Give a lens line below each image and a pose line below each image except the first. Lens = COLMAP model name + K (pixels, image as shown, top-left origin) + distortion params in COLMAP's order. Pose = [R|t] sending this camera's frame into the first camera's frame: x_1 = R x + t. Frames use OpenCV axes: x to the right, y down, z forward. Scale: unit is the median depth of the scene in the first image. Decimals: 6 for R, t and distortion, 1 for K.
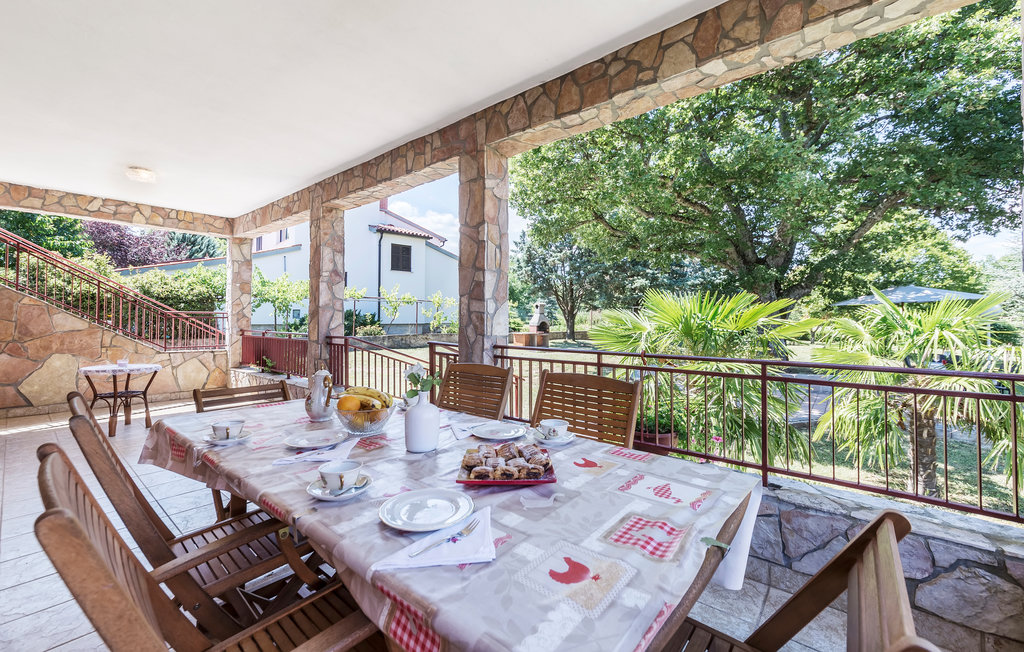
lens RADIAL K [[392.1, 0, 511.8], [0, 392.1, 317.3], [0, 0, 1]] dist [0.000513, -0.000013]
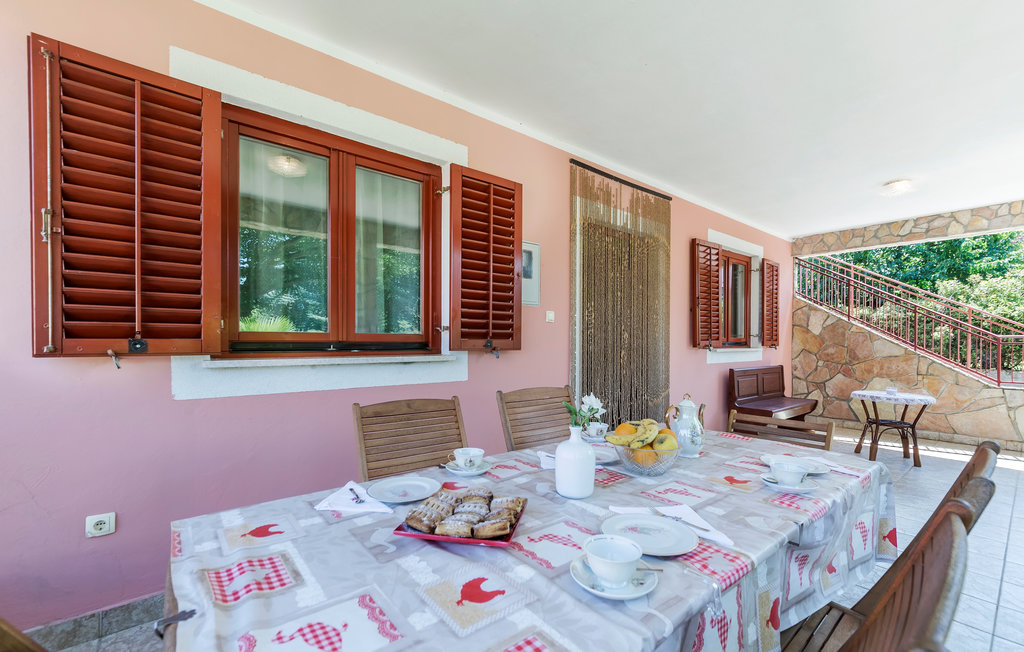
lens RADIAL K [[428.1, 0, 517.3], [0, 428.1, 350.5], [0, 0, 1]] dist [0.001061, -0.000026]
pose [[-0.162976, 0.014267, -0.986527, 0.158065], [0.000942, 0.999897, 0.014305, 0.001812], [0.986630, 0.001402, -0.162973, 0.229140]]
